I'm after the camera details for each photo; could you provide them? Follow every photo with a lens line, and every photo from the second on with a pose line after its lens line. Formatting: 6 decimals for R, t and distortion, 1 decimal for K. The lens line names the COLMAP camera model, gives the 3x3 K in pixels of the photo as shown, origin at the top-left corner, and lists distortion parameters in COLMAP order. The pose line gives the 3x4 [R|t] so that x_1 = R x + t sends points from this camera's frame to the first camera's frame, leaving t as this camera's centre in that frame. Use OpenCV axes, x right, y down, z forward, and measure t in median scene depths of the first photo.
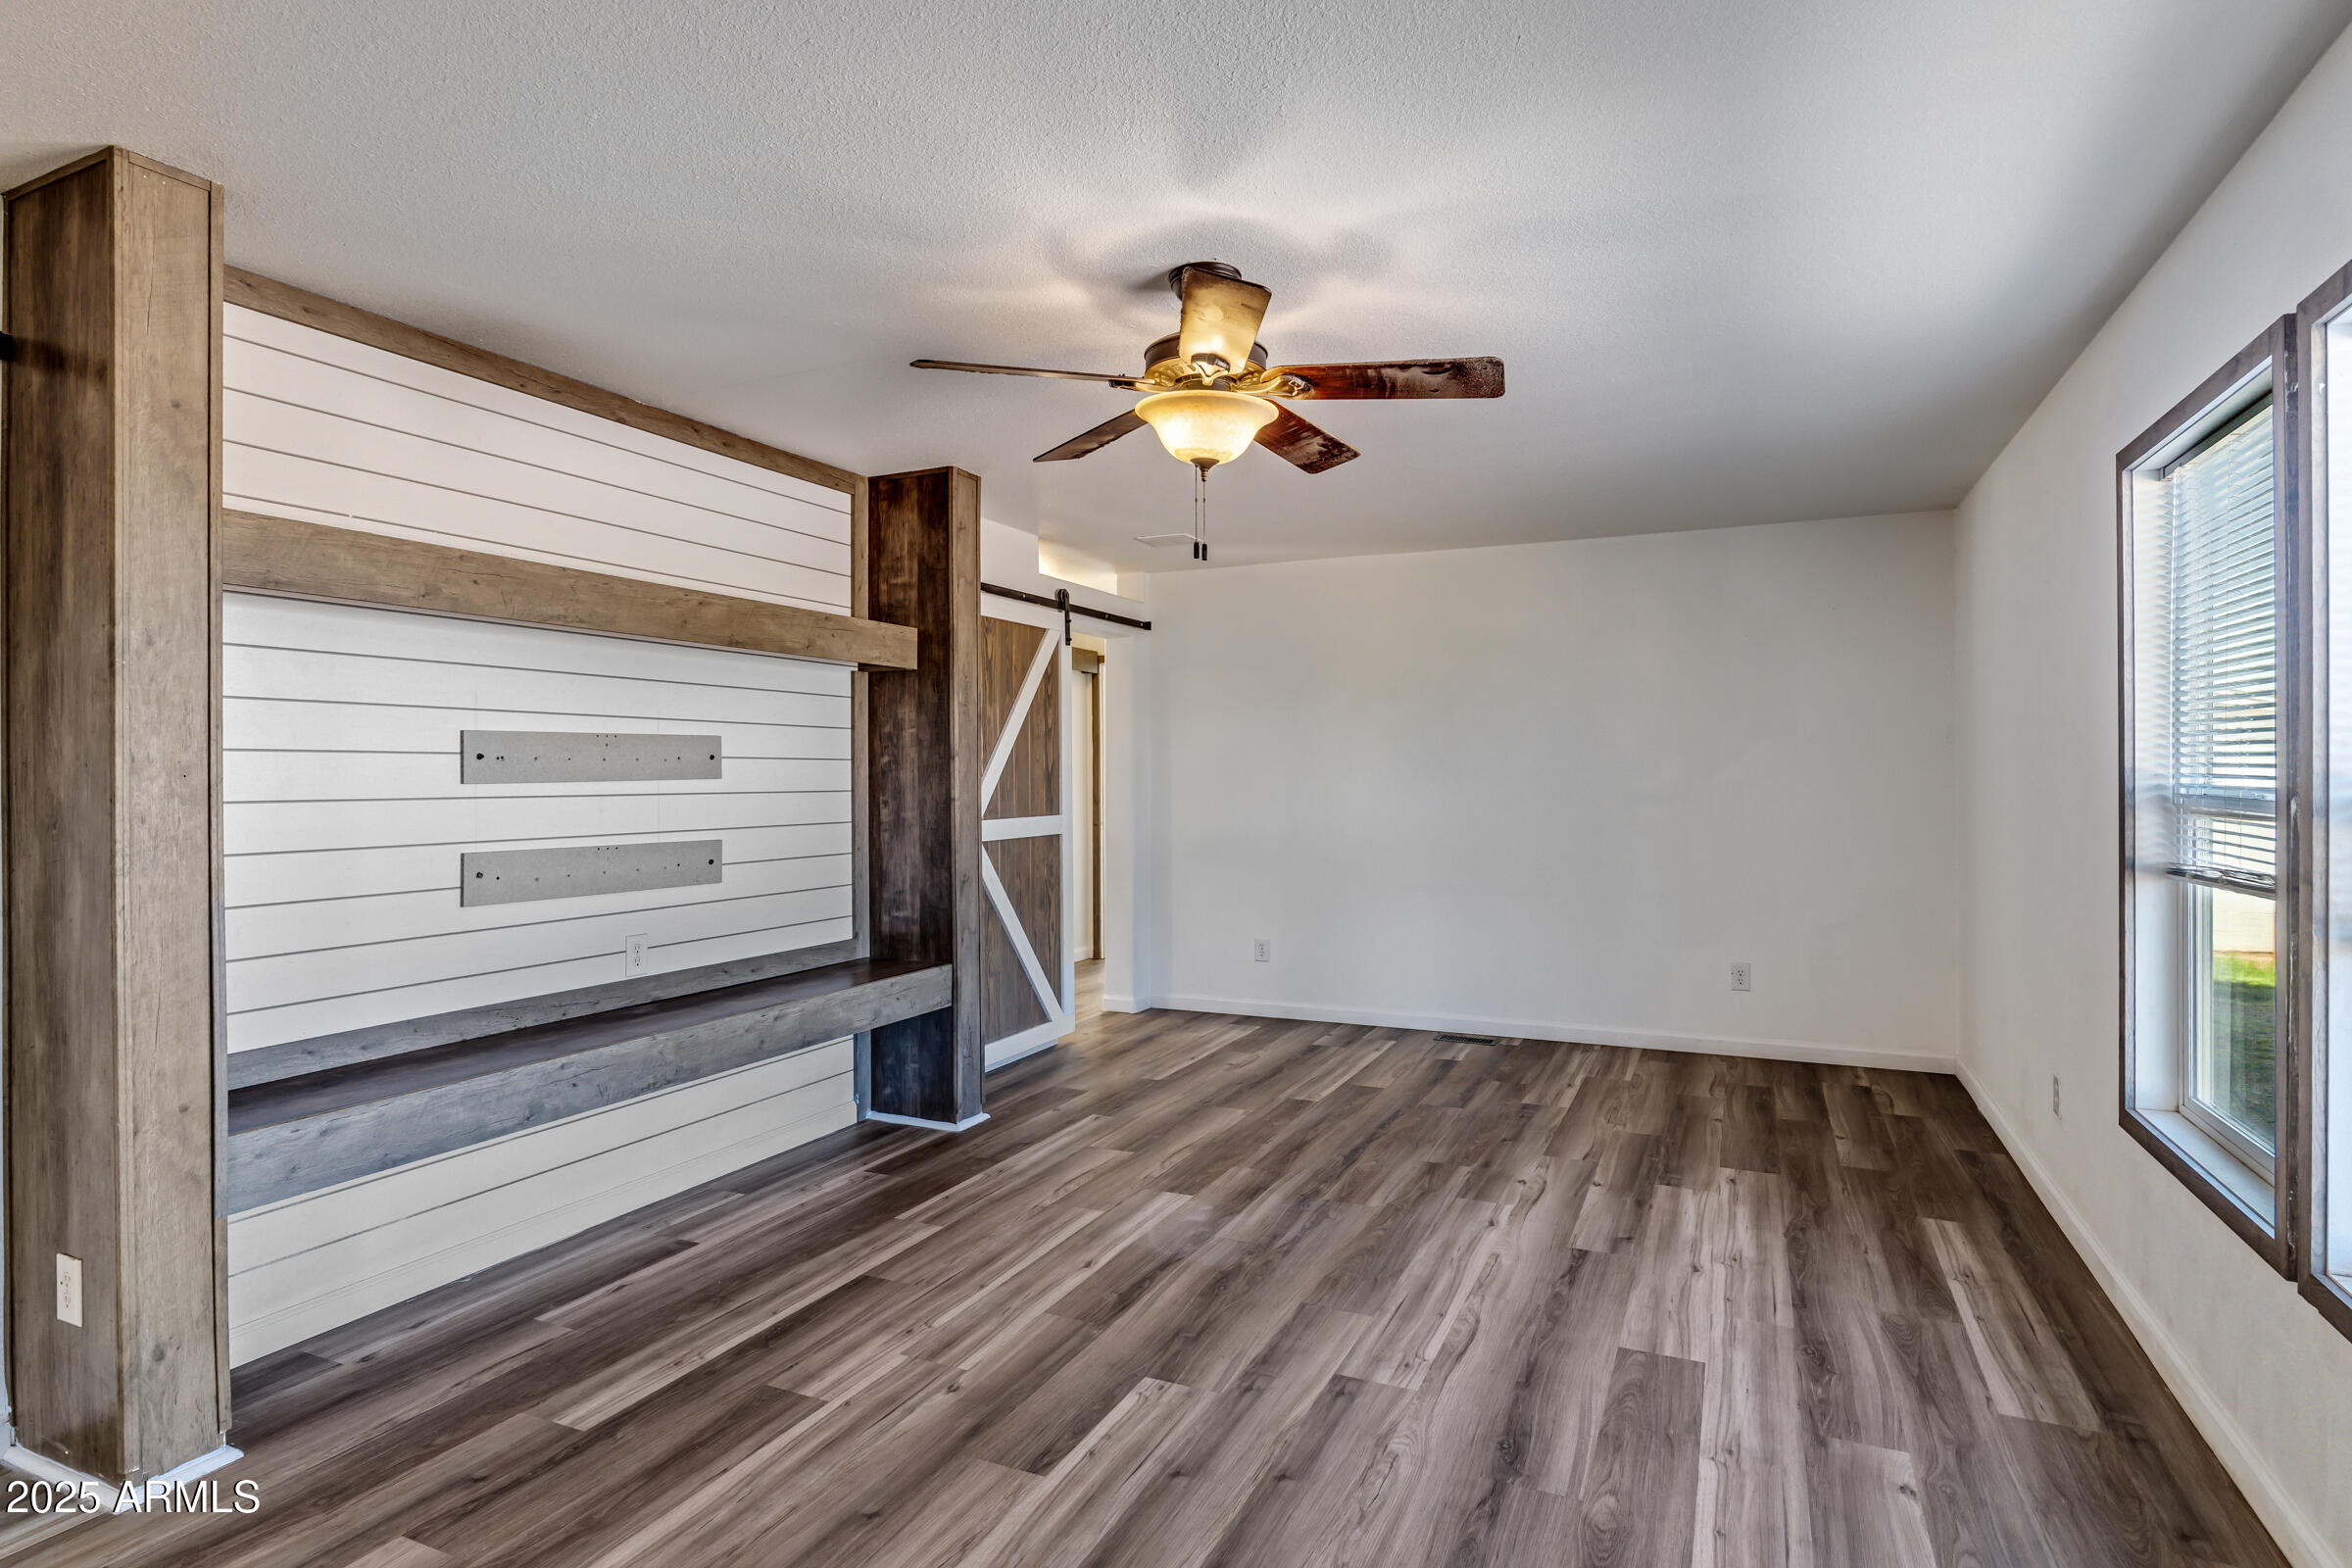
lens RADIAL K [[1258.5, 0, 1153.2], [0, 1258.5, 760.6], [0, 0, 1]] dist [0.005178, 0.000107]
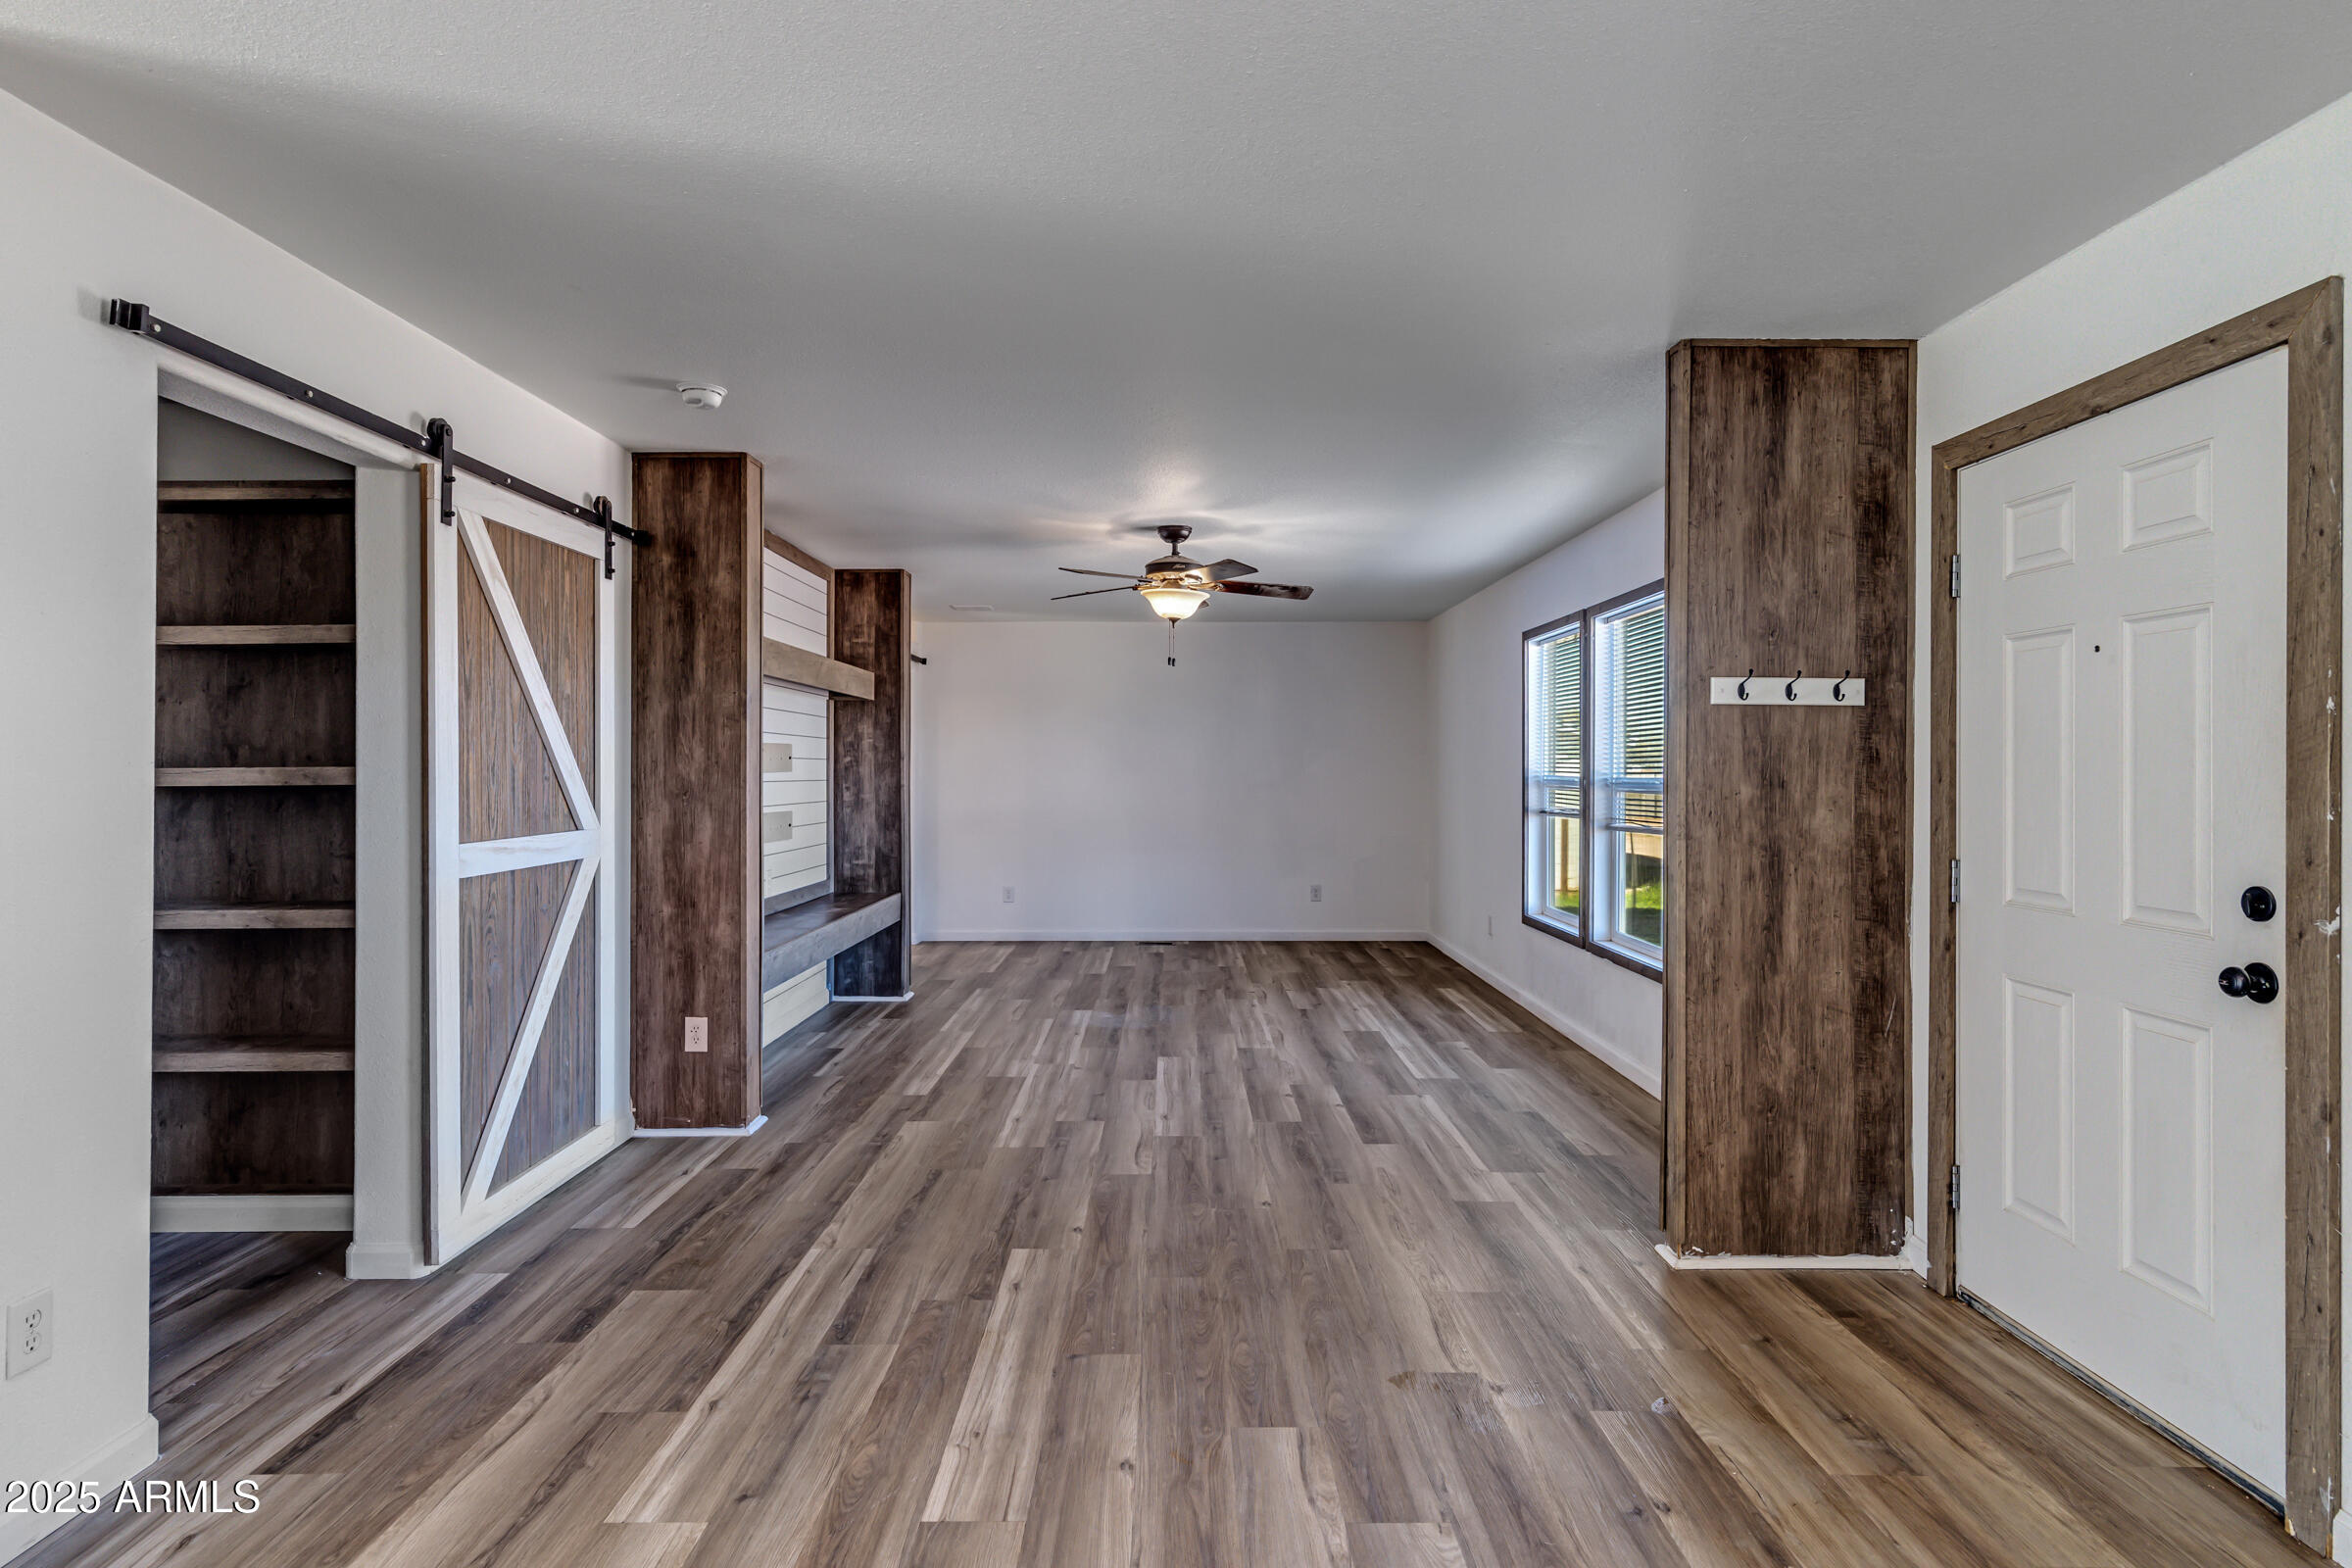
lens RADIAL K [[1258.5, 0, 1153.2], [0, 1258.5, 760.6], [0, 0, 1]] dist [0.005178, 0.000107]
pose [[0.912277, 0.005600, 0.409535, -0.501426], [-0.006352, 0.999980, 0.000476, -0.002461], [-0.409524, -0.003036, 0.912294, -0.519105]]
